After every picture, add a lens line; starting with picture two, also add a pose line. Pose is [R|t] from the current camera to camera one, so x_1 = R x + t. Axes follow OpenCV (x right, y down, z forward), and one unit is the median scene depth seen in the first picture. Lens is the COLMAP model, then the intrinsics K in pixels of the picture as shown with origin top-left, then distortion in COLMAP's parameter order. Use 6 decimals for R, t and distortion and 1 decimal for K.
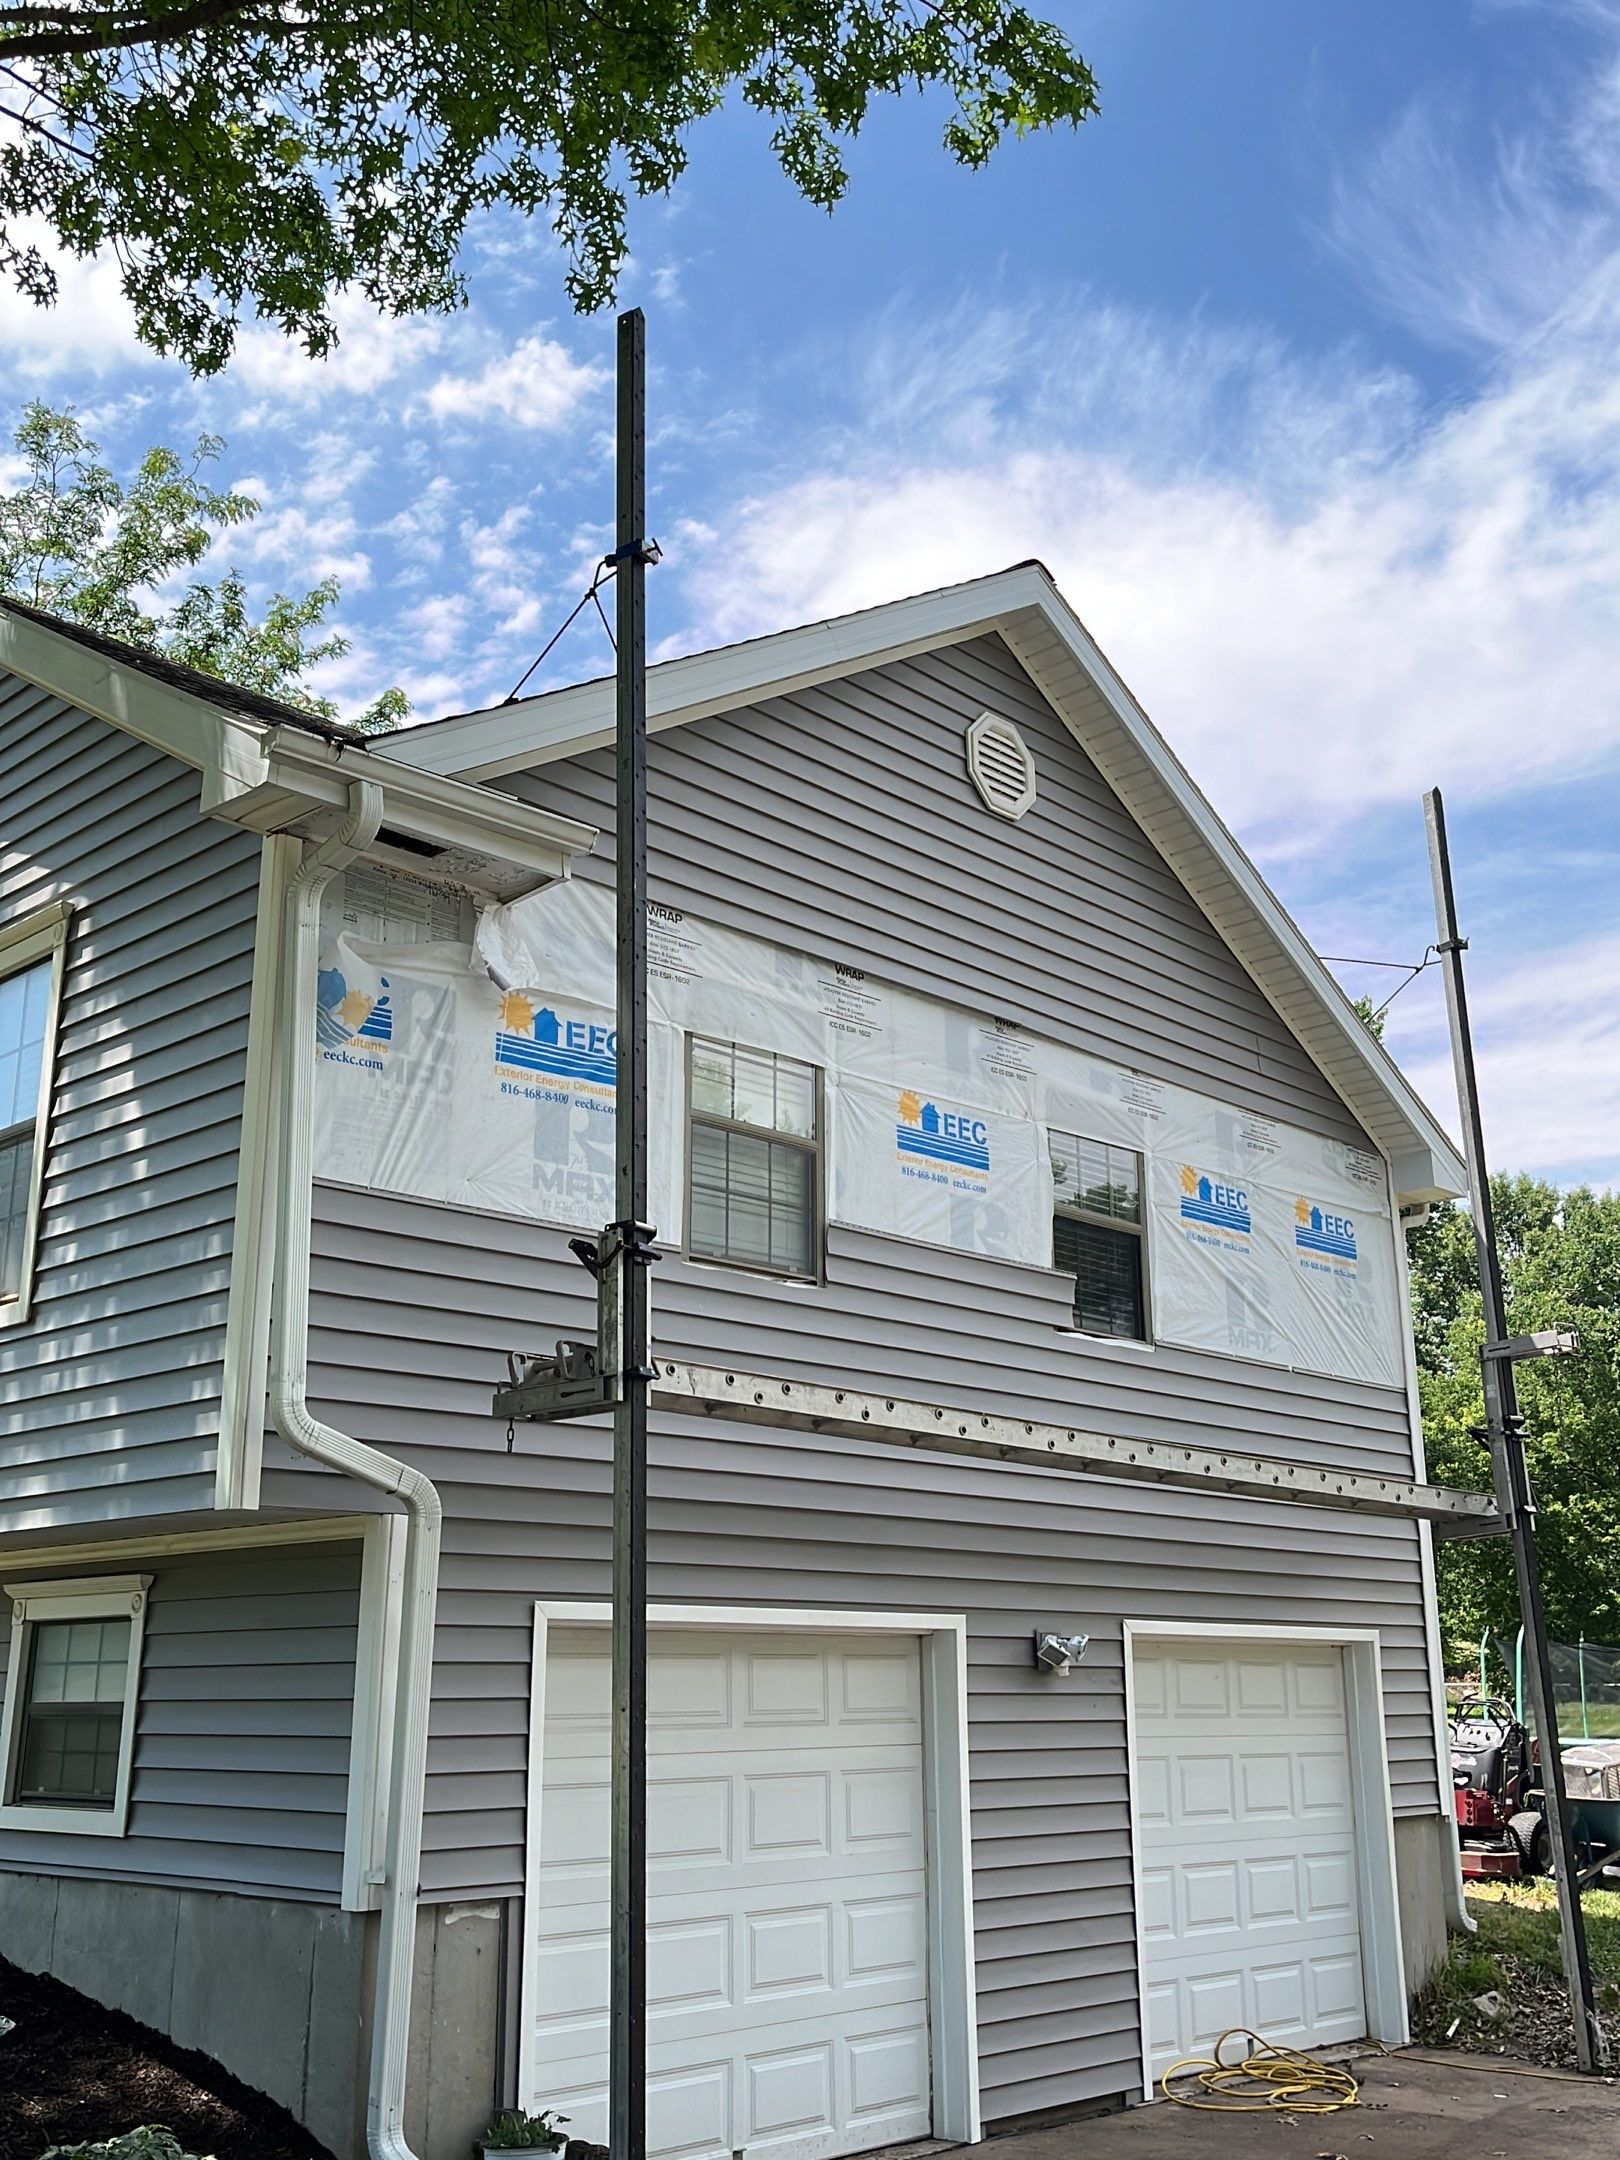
lens RADIAL K [[2132.1, 0, 815.9], [0, 2132.1, 1092.7], [0, 0, 1]] dist [0.046332, 0.000000]
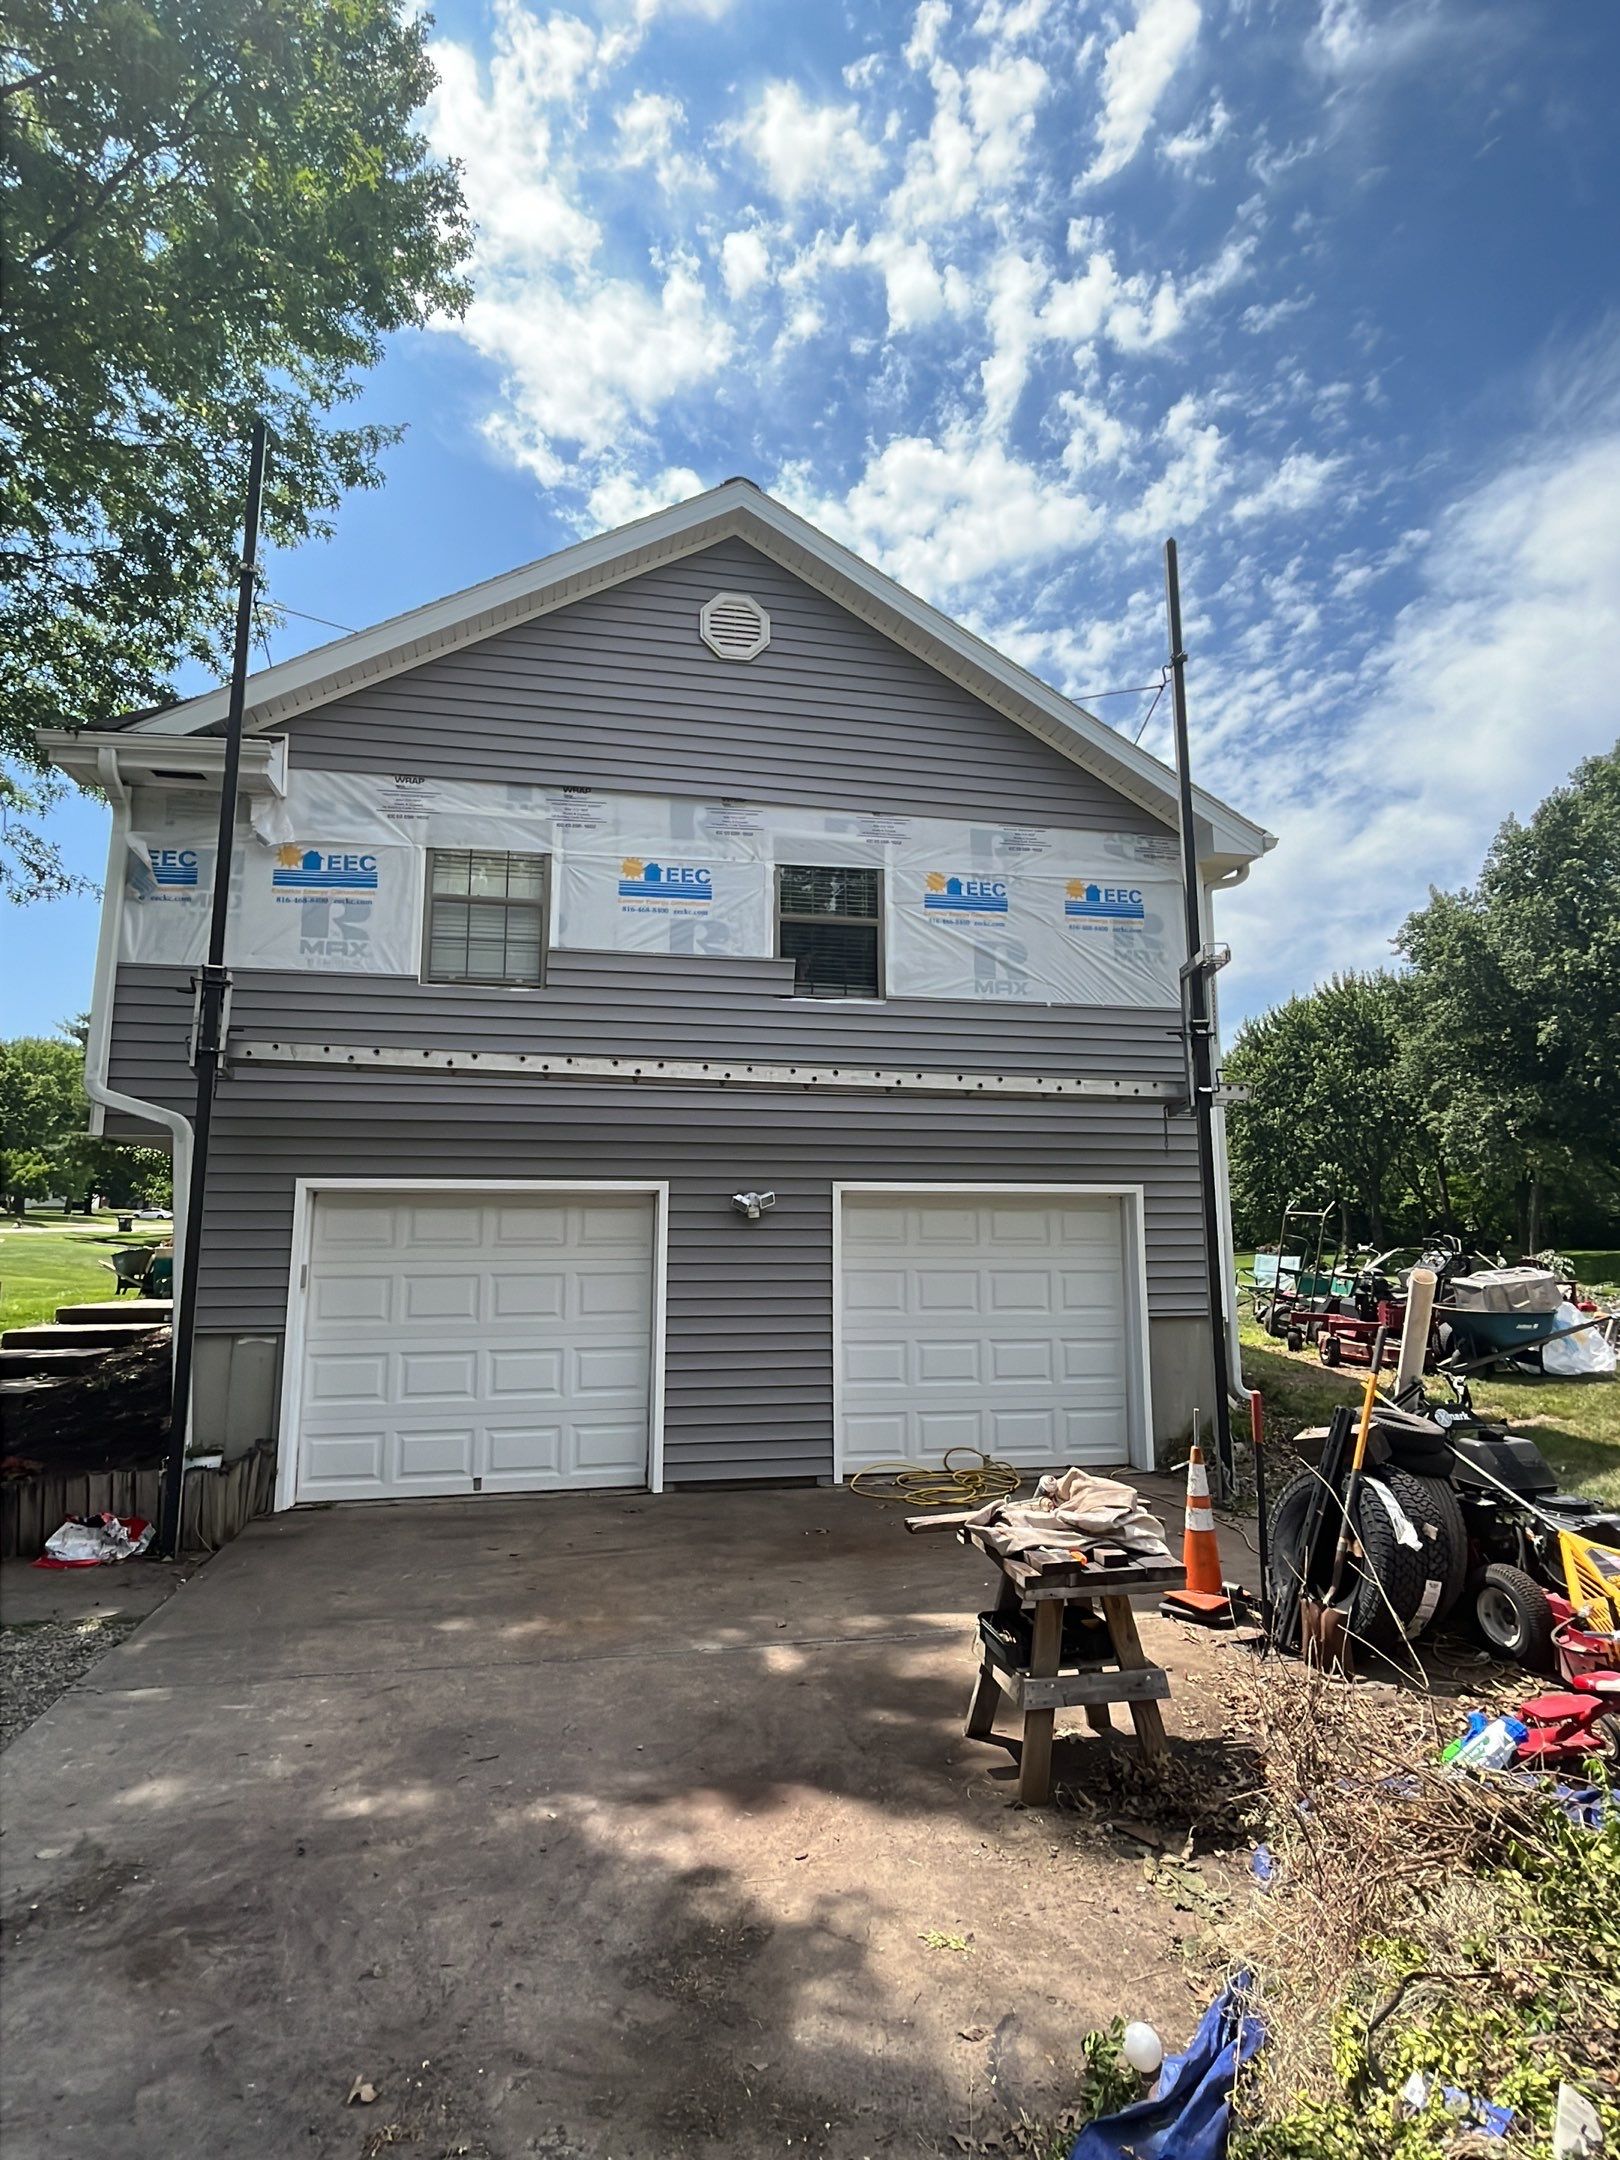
lens RADIAL K [[1081.5, 0, 794.4], [0, 1081.5, 1075.8], [0, 0, 1]] dist [-0.002464, -0.006273]
pose [[0.815574, -0.074784, -0.573799, 0.561402], [0.151790, 0.984538, 0.087432, 0.101642], [0.558389, -0.158404, 0.814316, 0.377516]]
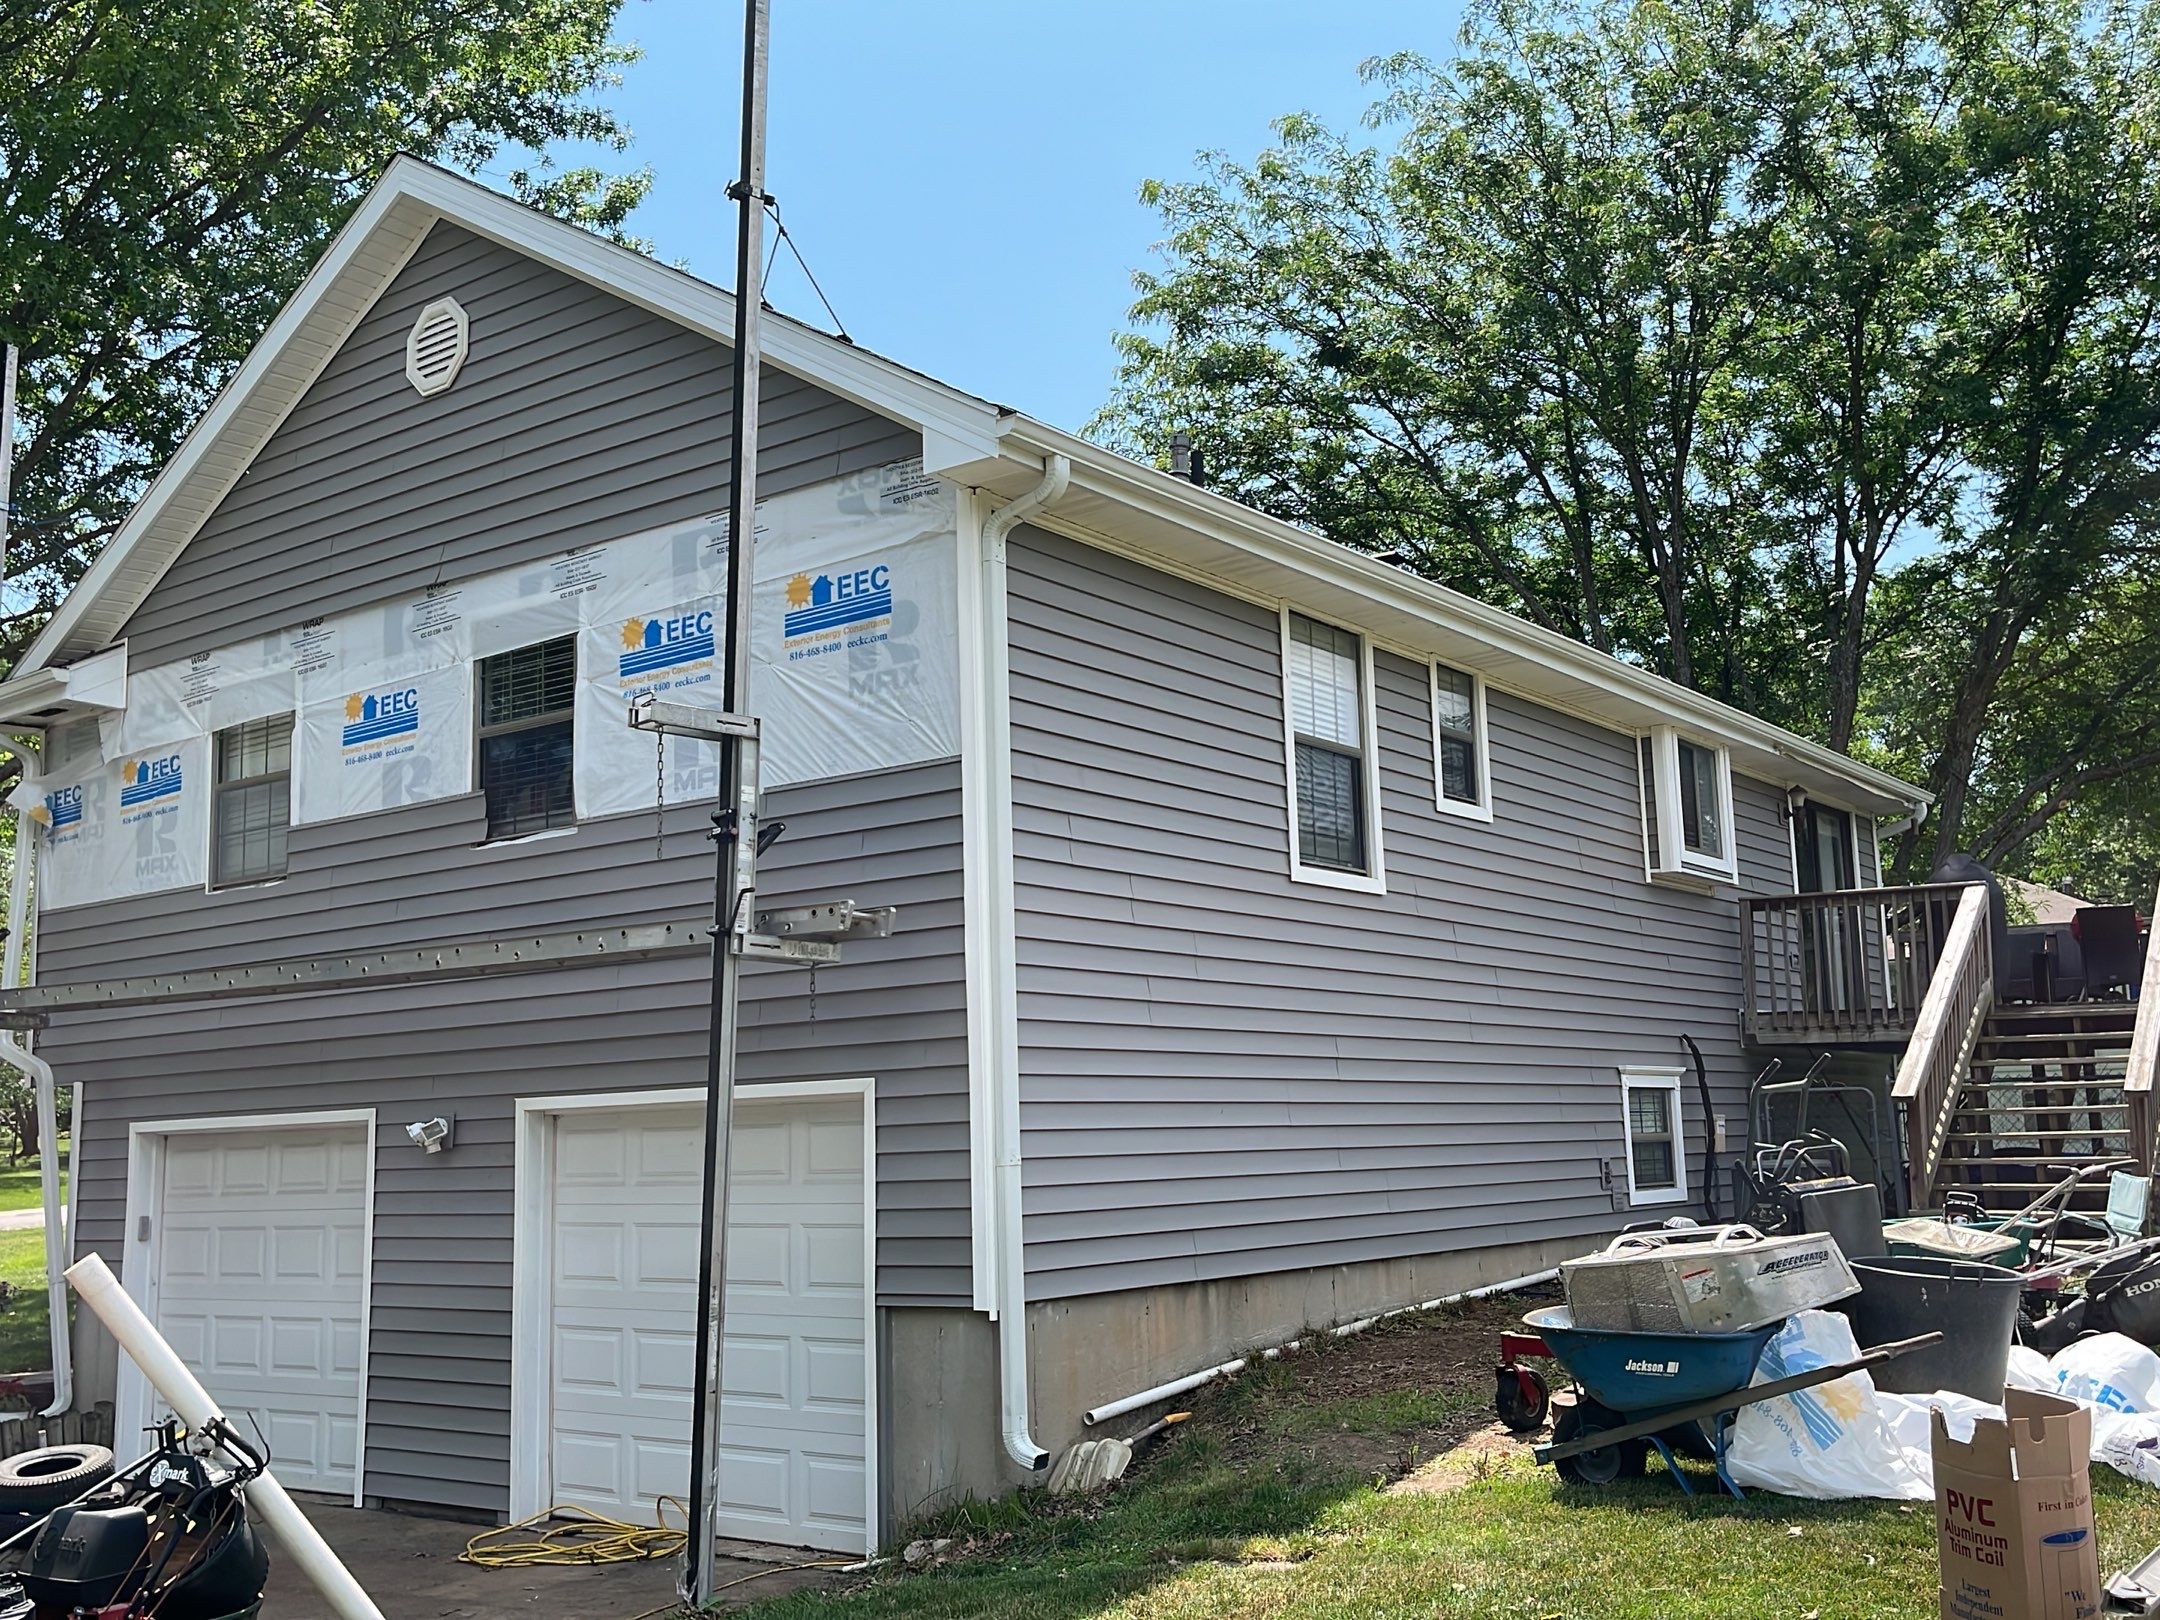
lens RADIAL K [[2132.1, 0, 1082.8], [0, 2132.1, 831.3], [0, 0, 1]] dist [0.046332, 0.000000]
pose [[0.115245, -0.142350, -0.983085, 1.240320], [0.295525, 0.949779, -0.102883, 0.311650], [0.948358, -0.278669, 0.151525, 1.139944]]
